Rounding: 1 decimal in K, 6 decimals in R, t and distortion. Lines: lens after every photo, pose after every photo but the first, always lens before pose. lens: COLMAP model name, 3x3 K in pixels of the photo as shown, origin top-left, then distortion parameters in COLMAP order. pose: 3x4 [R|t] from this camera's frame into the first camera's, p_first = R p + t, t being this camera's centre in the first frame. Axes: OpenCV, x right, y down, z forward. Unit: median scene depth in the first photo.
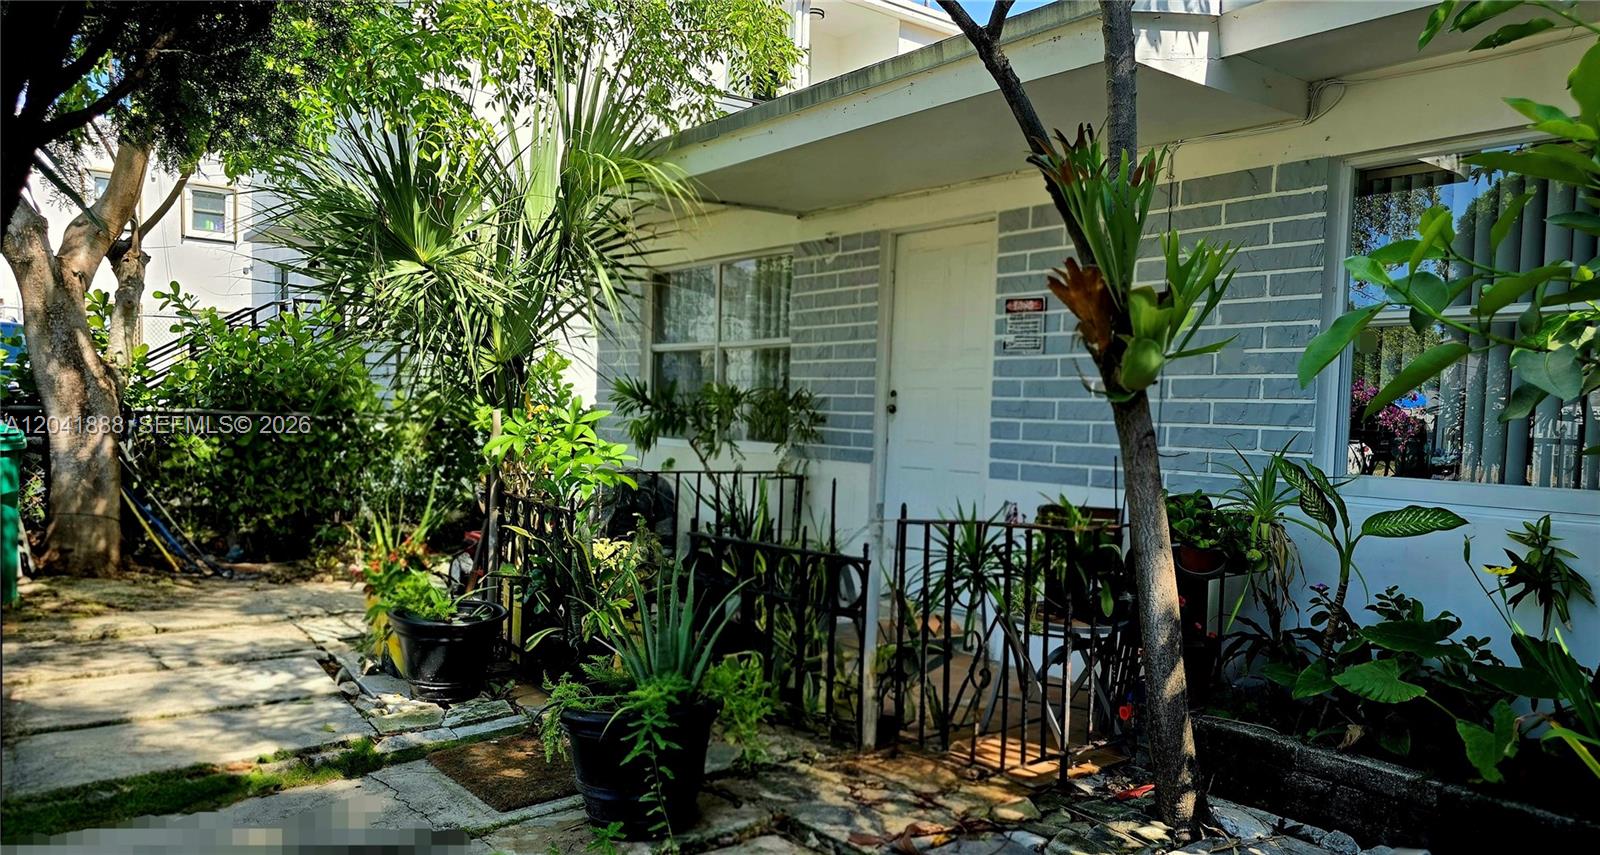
lens RADIAL K [[1109.0, 0, 809.8], [0, 1109.0, 451.3], [0, 0, 1]] dist [0.074329, -0.083166]
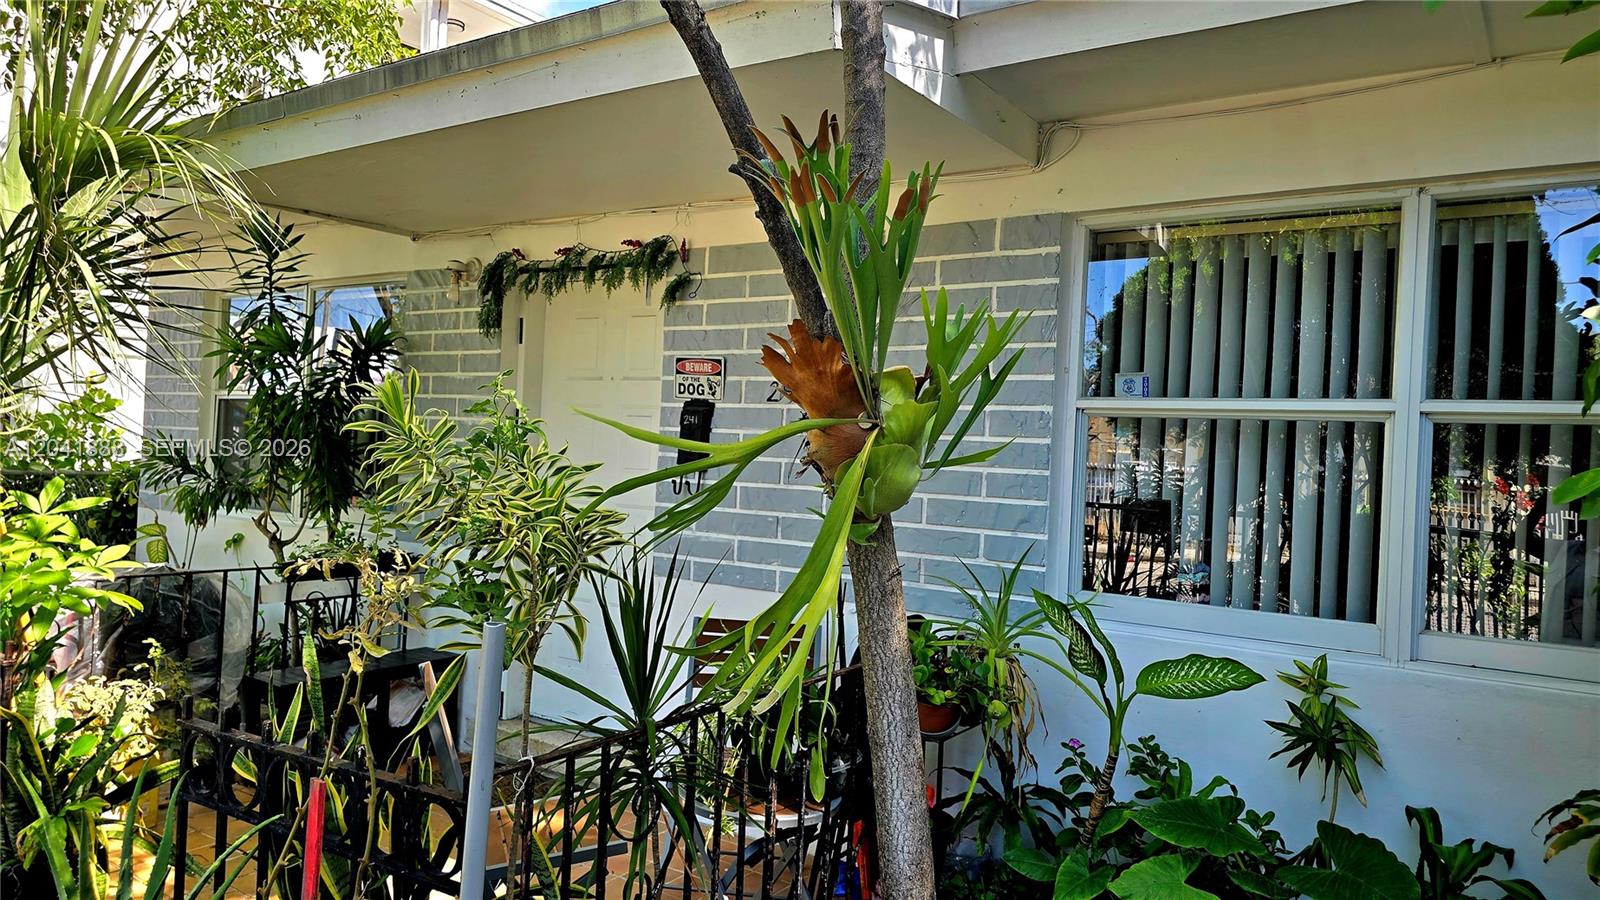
lens RADIAL K [[1088.8, 0, 800.0], [0, 1088.8, 450.0], [0, 0, 1]] dist [0.081281, -0.087992]
pose [[0.953208, 0.015682, 0.301907, 0.029981], [-0.004683, 0.999300, -0.037122, -0.052864], [-0.302278, 0.033971, 0.952614, 0.281313]]
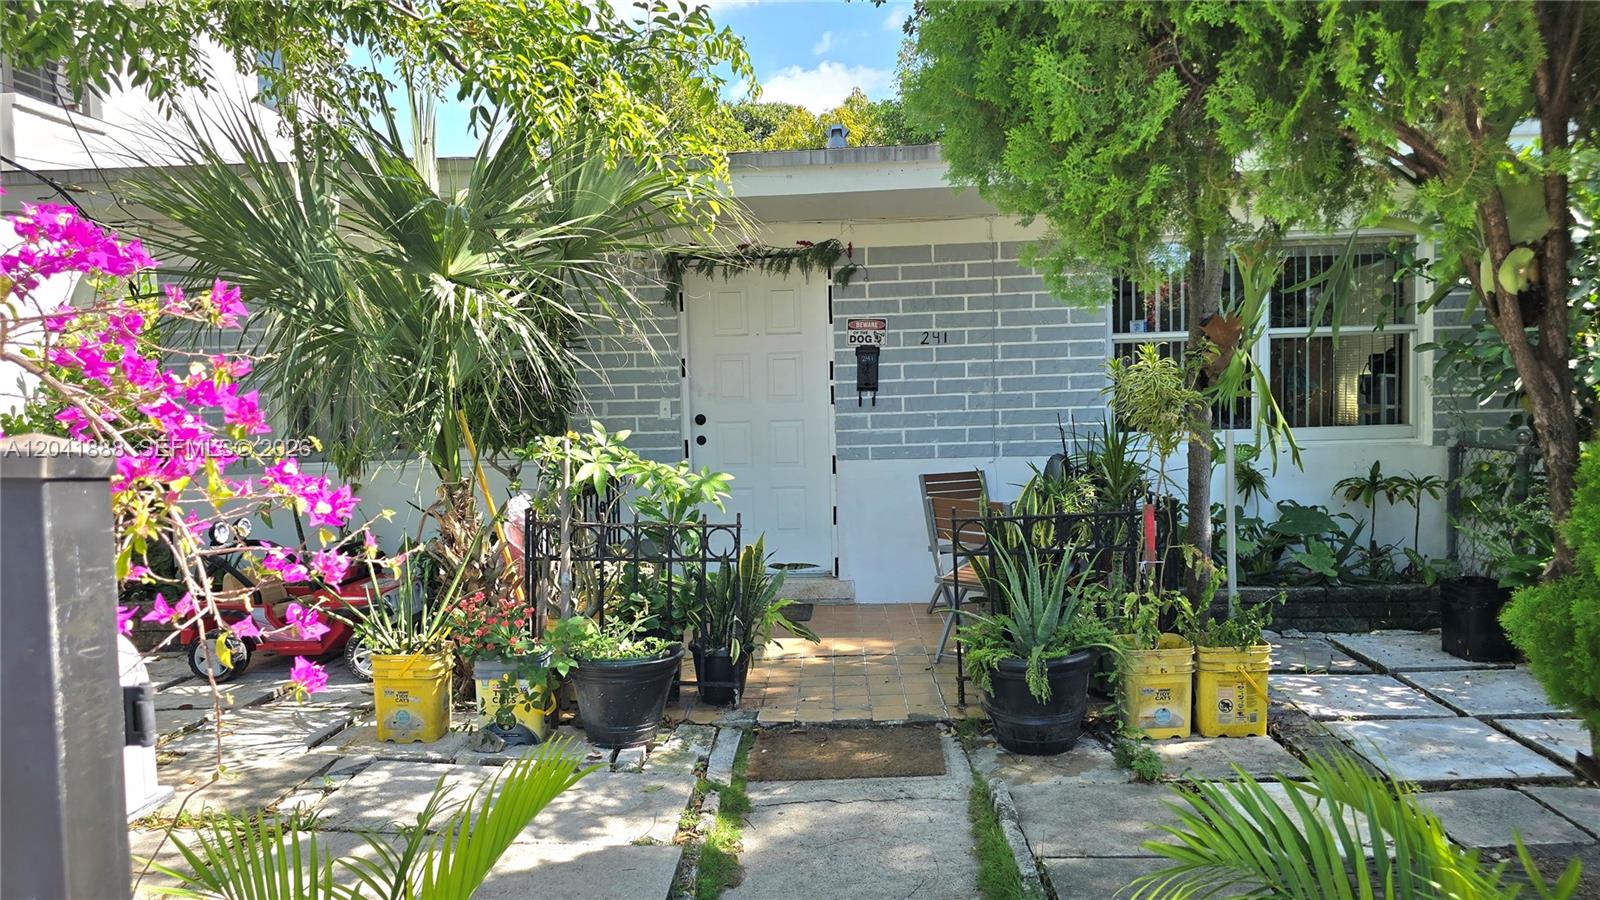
lens RADIAL K [[1063.4, 0, 777.3], [0, 1063.4, 456.0], [0, 0, 1]] dist [0.083833, -0.083836]
pose [[0.650448, -0.089775, 0.754227, -1.057785], [0.079114, 0.995597, 0.050276, -0.064692], [-0.755420, 0.026968, 0.654686, 0.355838]]
